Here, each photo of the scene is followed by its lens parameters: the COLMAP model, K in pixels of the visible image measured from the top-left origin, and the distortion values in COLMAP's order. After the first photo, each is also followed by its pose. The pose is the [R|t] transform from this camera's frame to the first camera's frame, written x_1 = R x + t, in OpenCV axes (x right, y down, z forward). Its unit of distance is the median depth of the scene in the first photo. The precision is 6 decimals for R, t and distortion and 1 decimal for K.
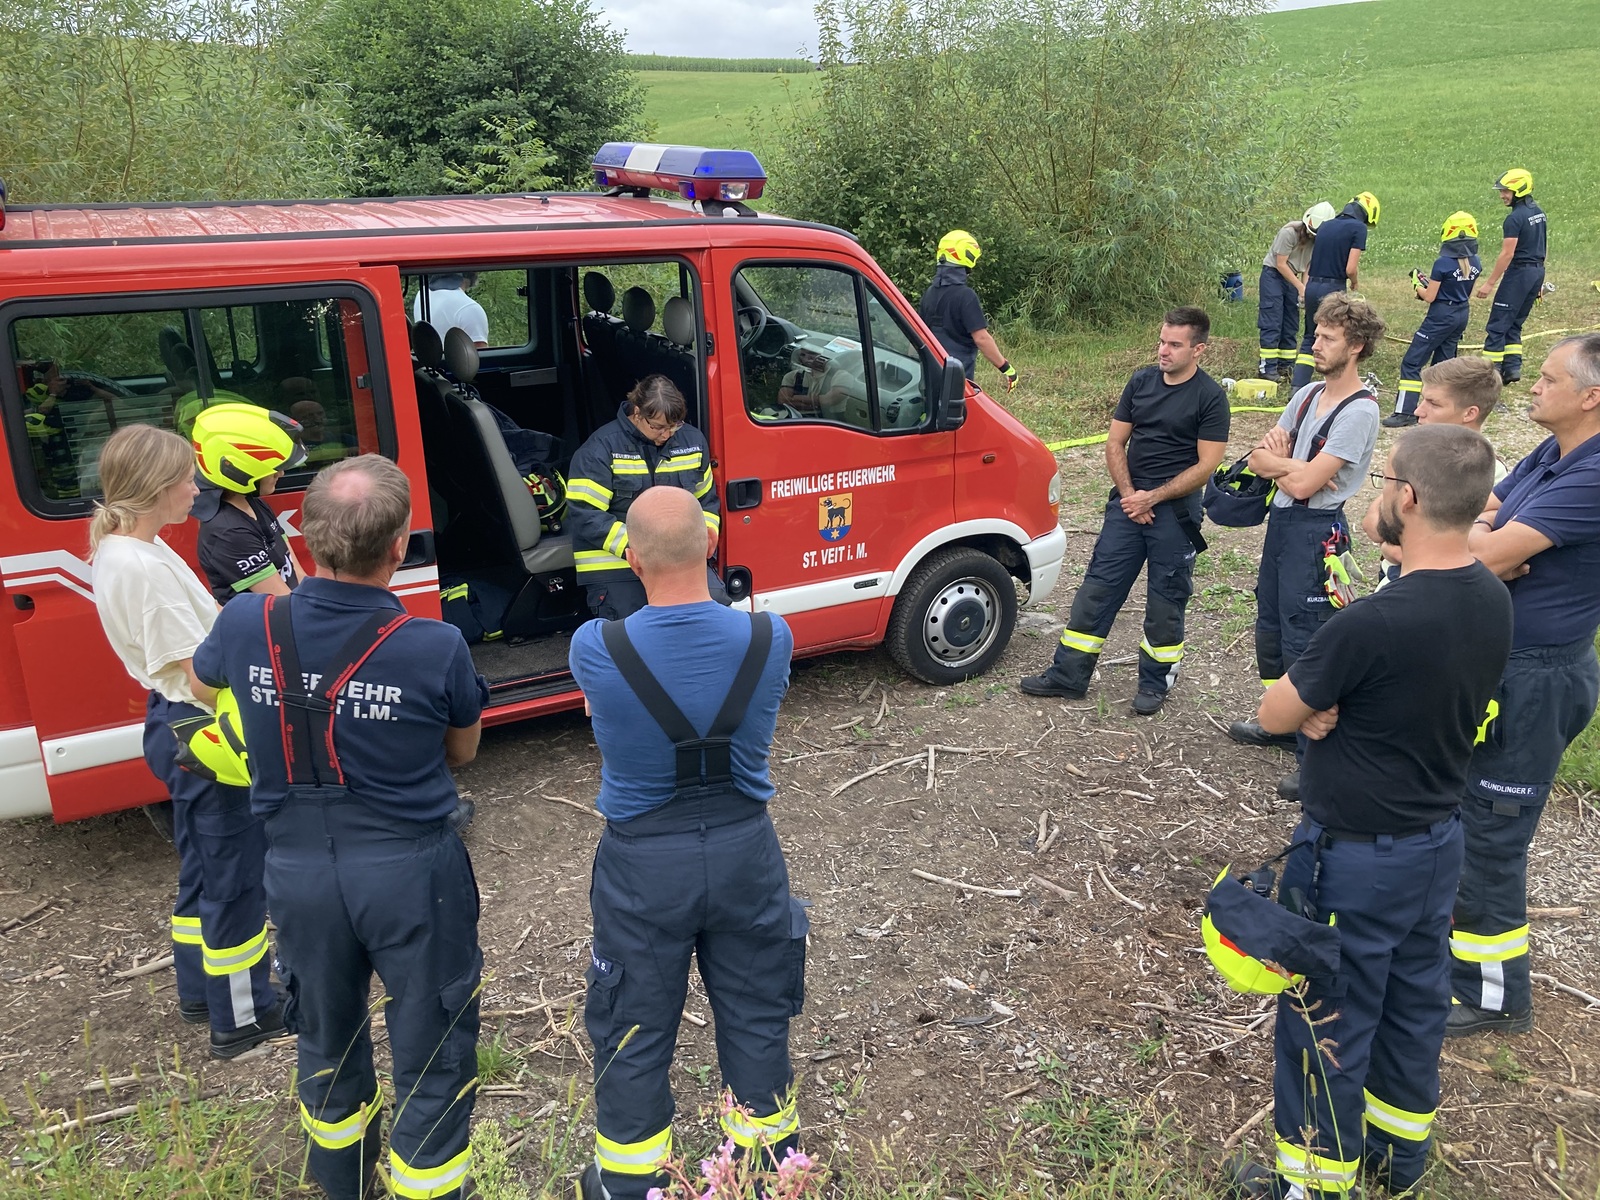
lens RADIAL K [[1290.3, 0, 800.7], [0, 1290.3, 599.0], [0, 0, 1]] dist [0.008919, 0.003911]
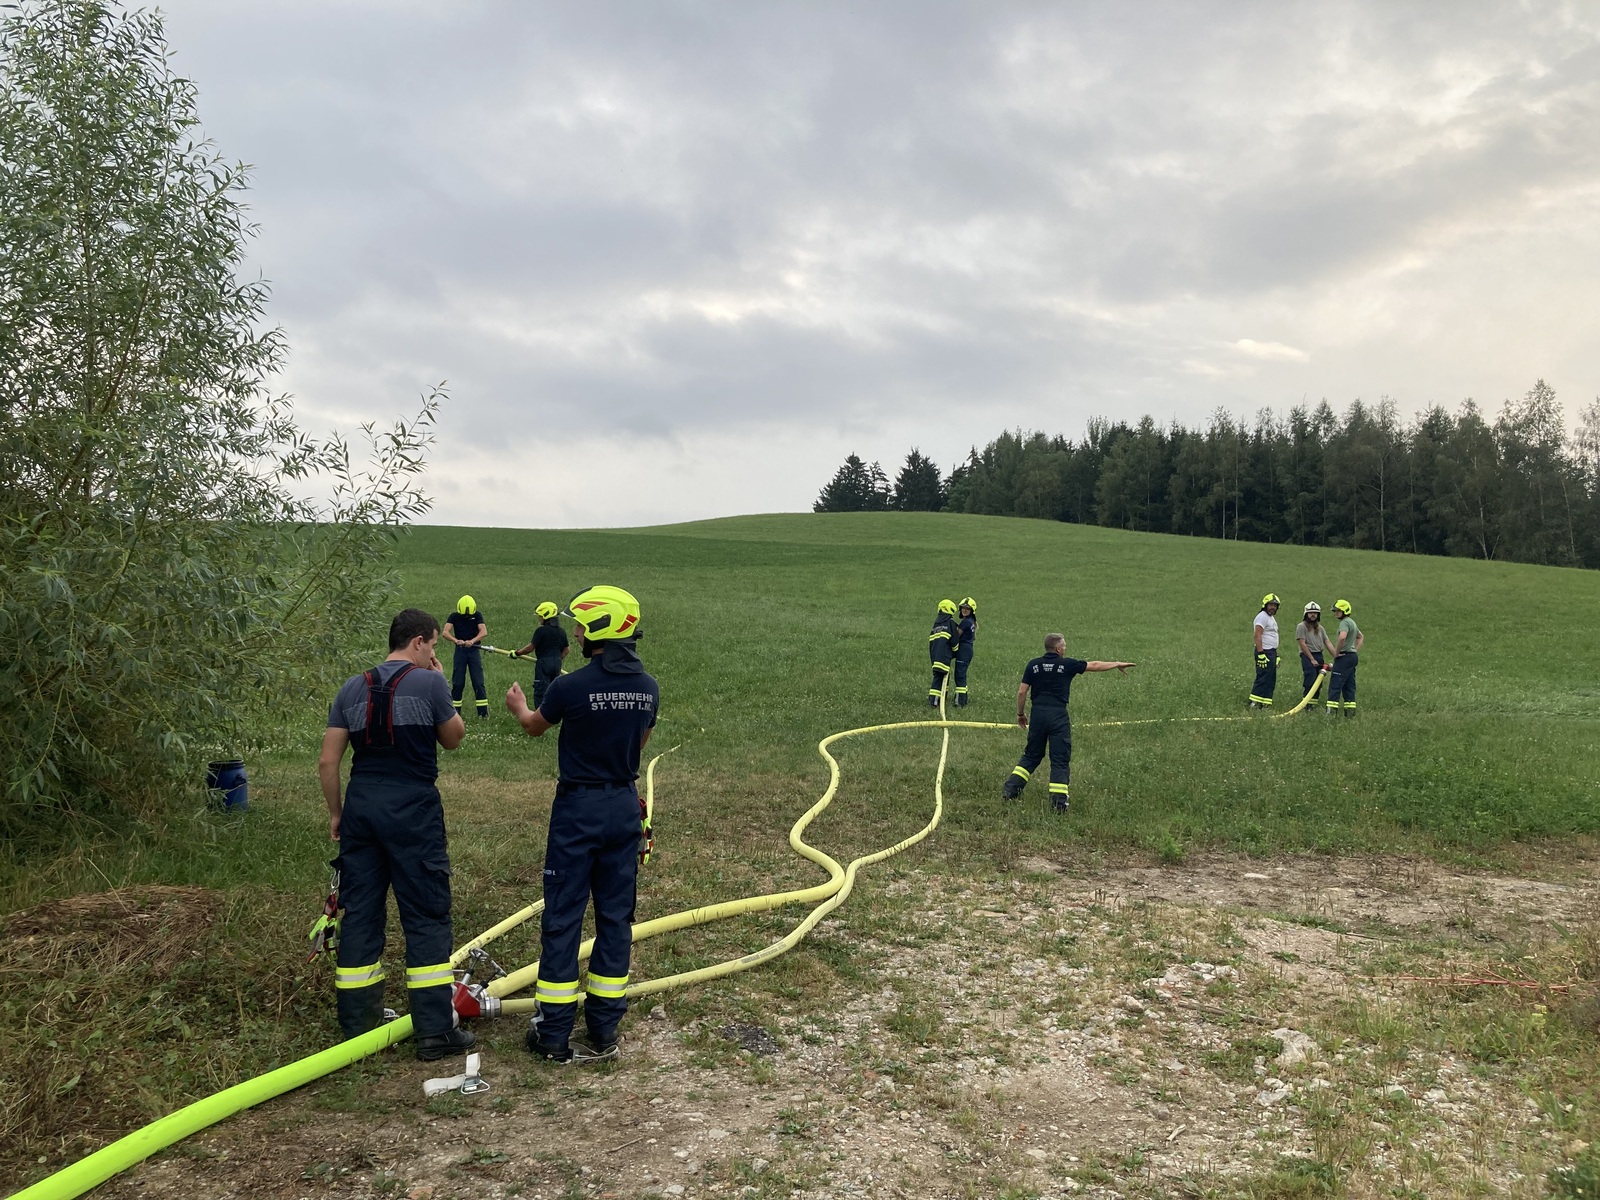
lens RADIAL K [[1290.3, 0, 800.4], [0, 1290.3, 598.8], [0, 0, 1]] dist [0.008919, 0.003911]
pose [[0.763228, 0.105846, 0.637401, 0.164663], [0.136892, 0.937607, -0.319614, -0.107889], [-0.631461, 0.331194, 0.701118, 0.434244]]
